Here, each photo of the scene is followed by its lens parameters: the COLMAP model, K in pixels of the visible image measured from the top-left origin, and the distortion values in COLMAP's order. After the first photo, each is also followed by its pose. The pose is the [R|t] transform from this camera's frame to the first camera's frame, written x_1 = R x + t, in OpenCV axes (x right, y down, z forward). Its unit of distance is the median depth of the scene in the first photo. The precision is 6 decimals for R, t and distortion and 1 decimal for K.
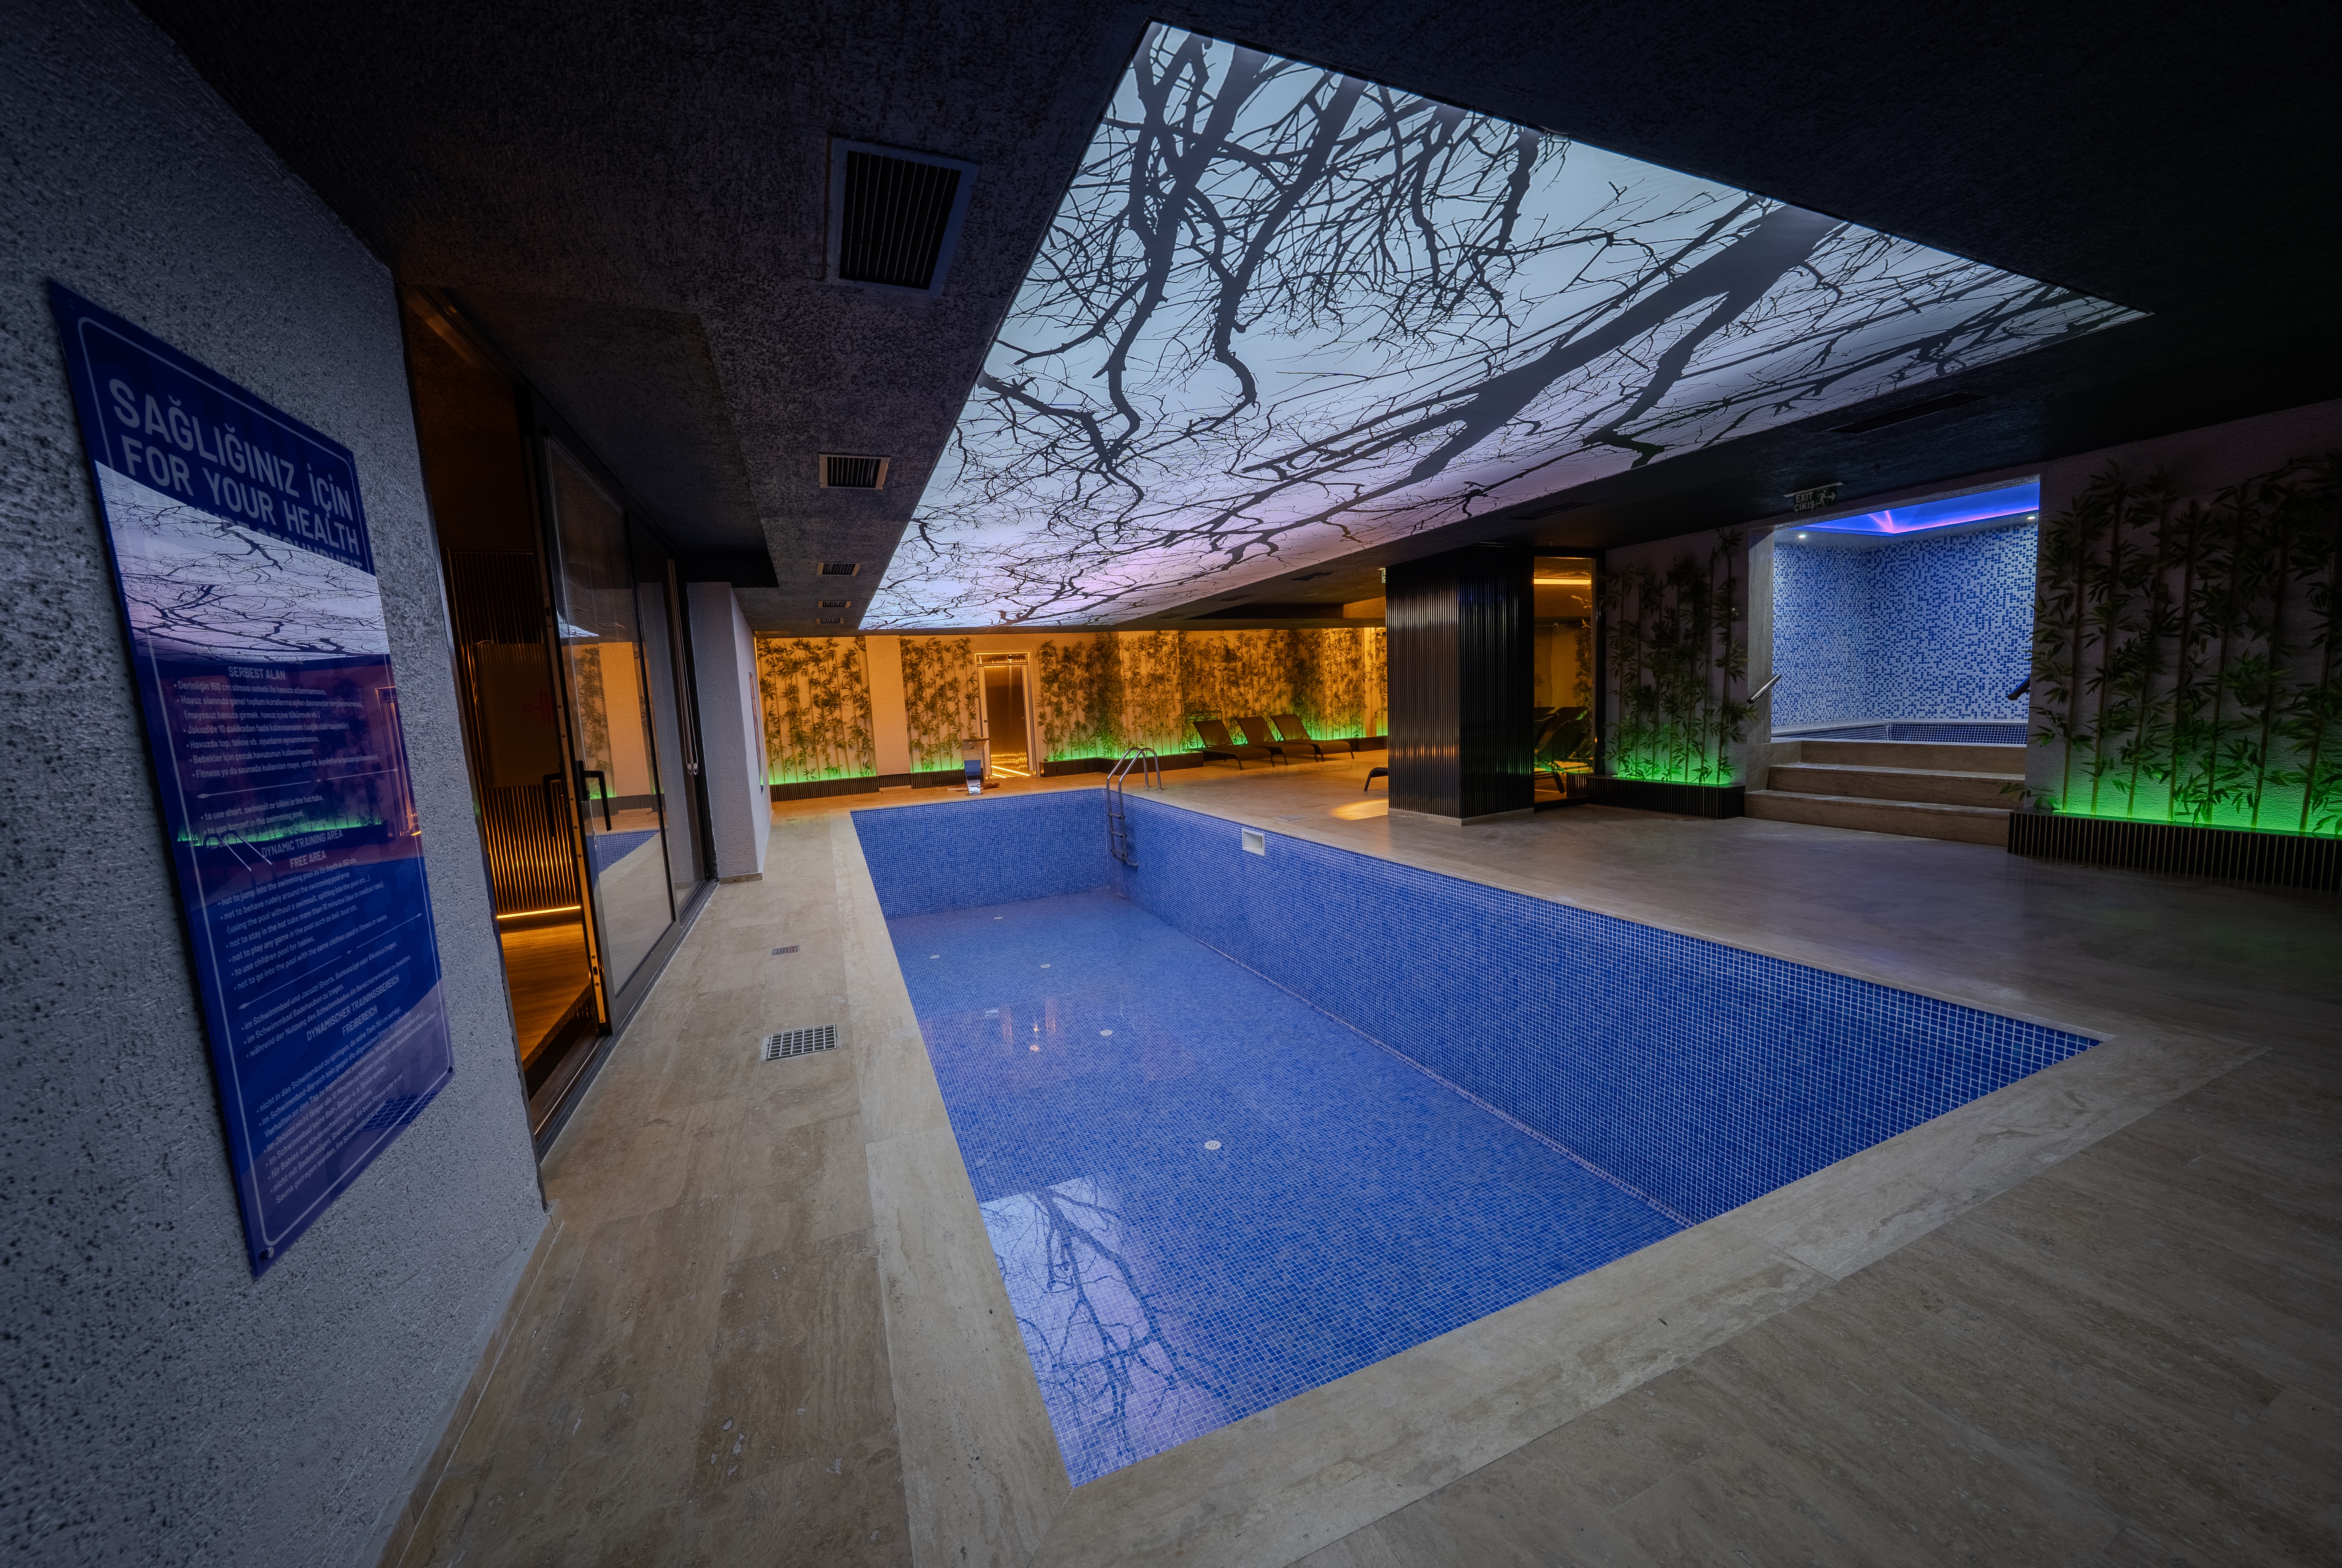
lens RADIAL K [[813.4, 0, 1169.0], [0, 813.4, 784.1], [0, 0, 1]] dist [-0.023840, 0.001827]
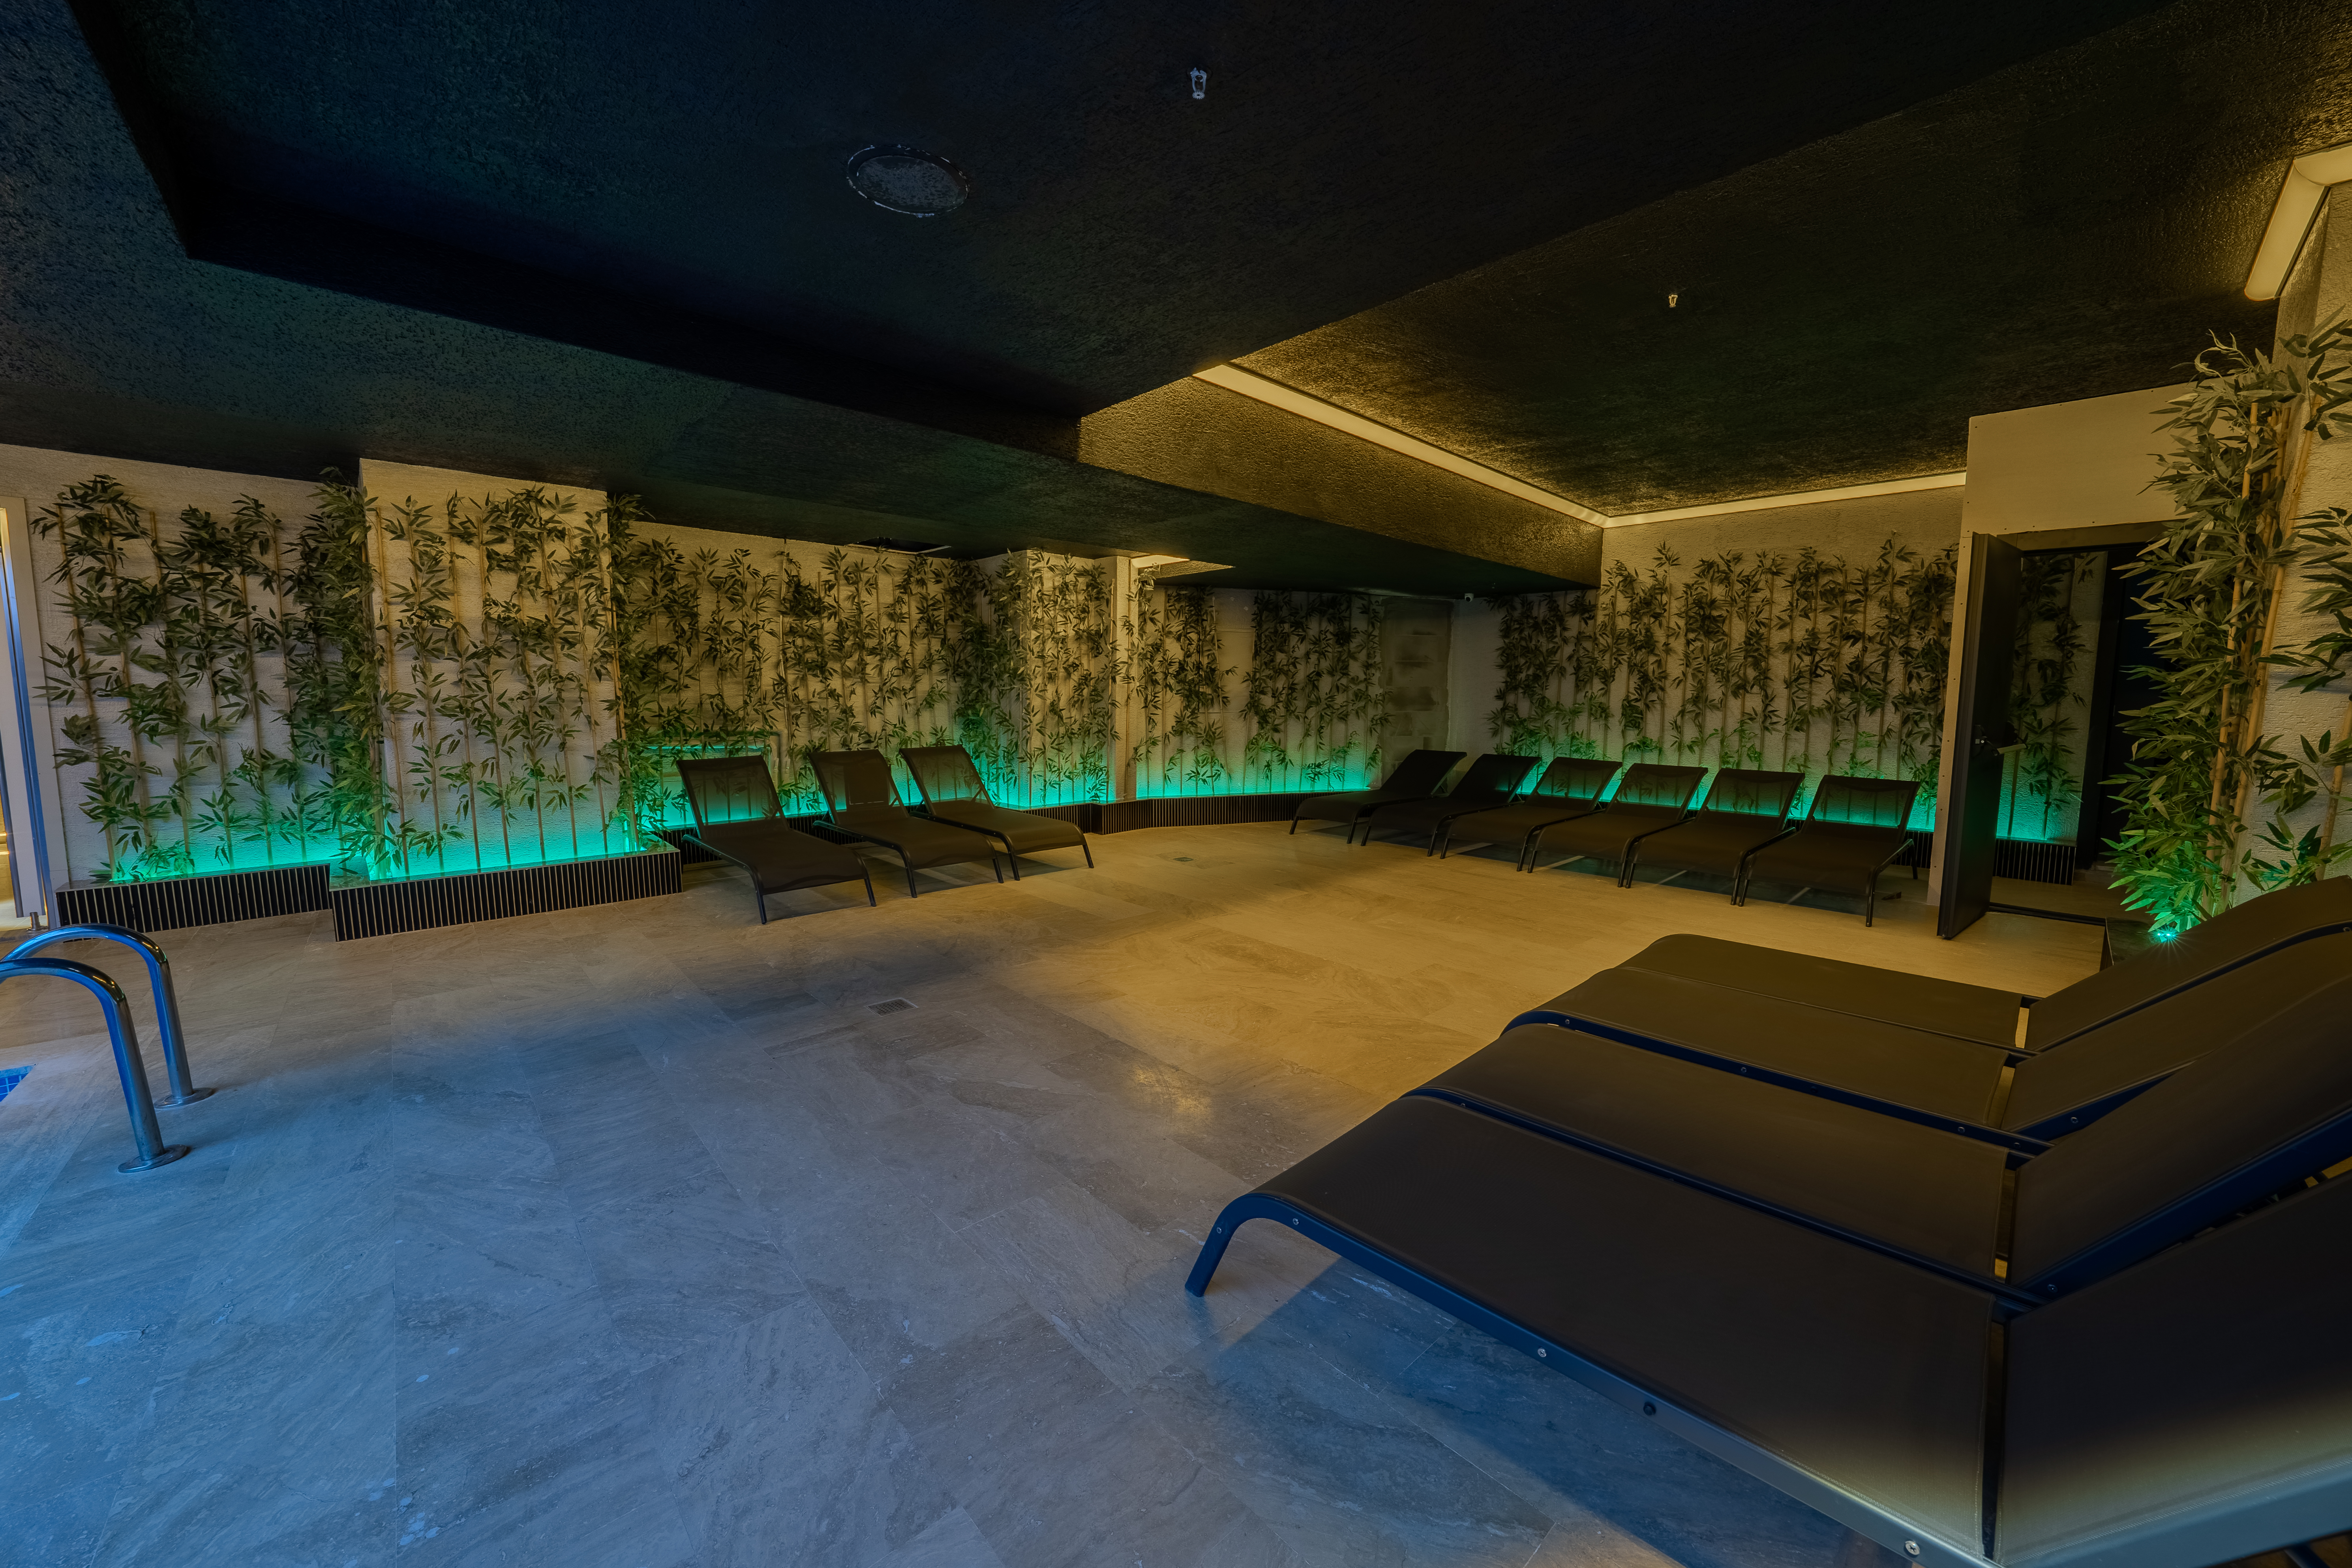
lens RADIAL K [[850.3, 0, 1173.7], [0, 850.3, 779.5], [0, 0, 1]] dist [-0.014254, -0.000072]
pose [[0.941777, 0.022862, 0.335461, 0.112108], [-0.017753, 0.999675, -0.018290, -0.062955], [-0.335770, 0.011270, 0.941877, 0.538415]]
